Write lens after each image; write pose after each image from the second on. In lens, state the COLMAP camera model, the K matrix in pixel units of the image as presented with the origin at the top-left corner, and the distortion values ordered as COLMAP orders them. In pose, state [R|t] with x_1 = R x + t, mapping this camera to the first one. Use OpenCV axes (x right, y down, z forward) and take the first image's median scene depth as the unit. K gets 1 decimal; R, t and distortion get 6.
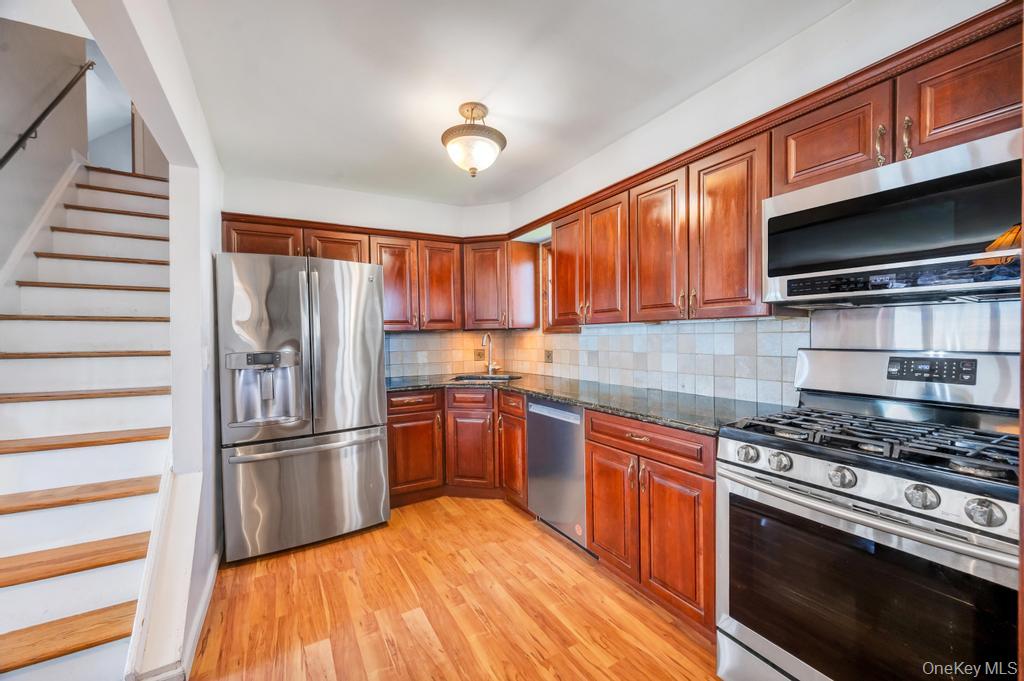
lens RADIAL K [[411.4, 0, 514.3], [0, 411.4, 337.2], [0, 0, 1]] dist [0.001805, 0.000086]
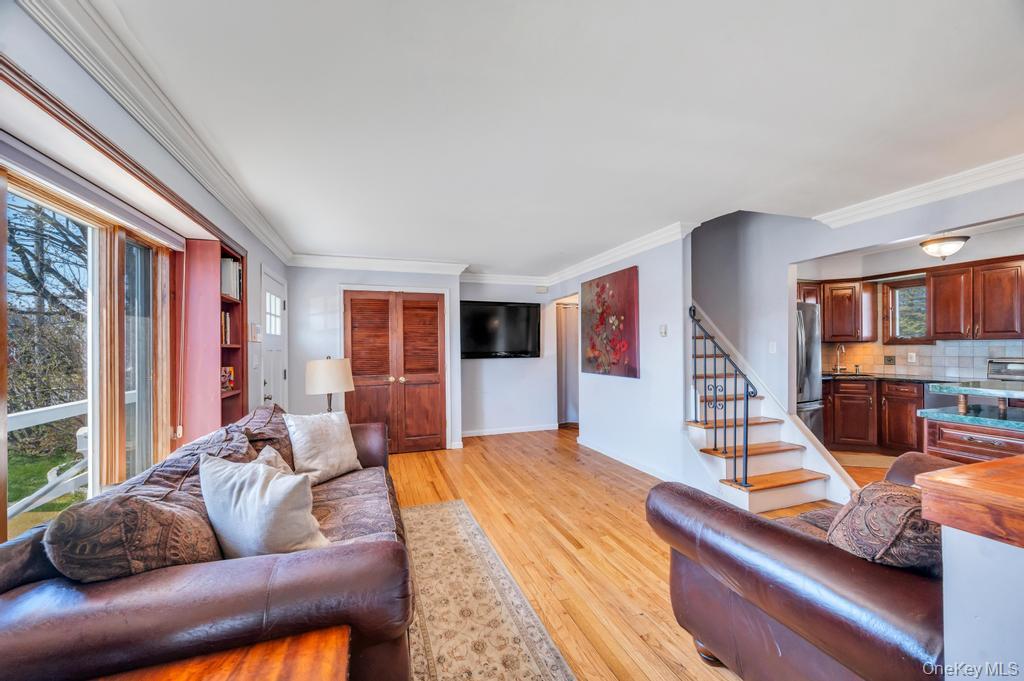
lens RADIAL K [[411.4, 0, 508.8], [0, 411.4, 347.6], [0, 0, 1]] dist [0.001805, 0.000086]
pose [[0.982116, -0.000481, -0.188279, -1.467389], [0.000993, 0.999996, 0.002628, -0.006595], [0.188277, -0.002768, 0.982112, -1.032597]]
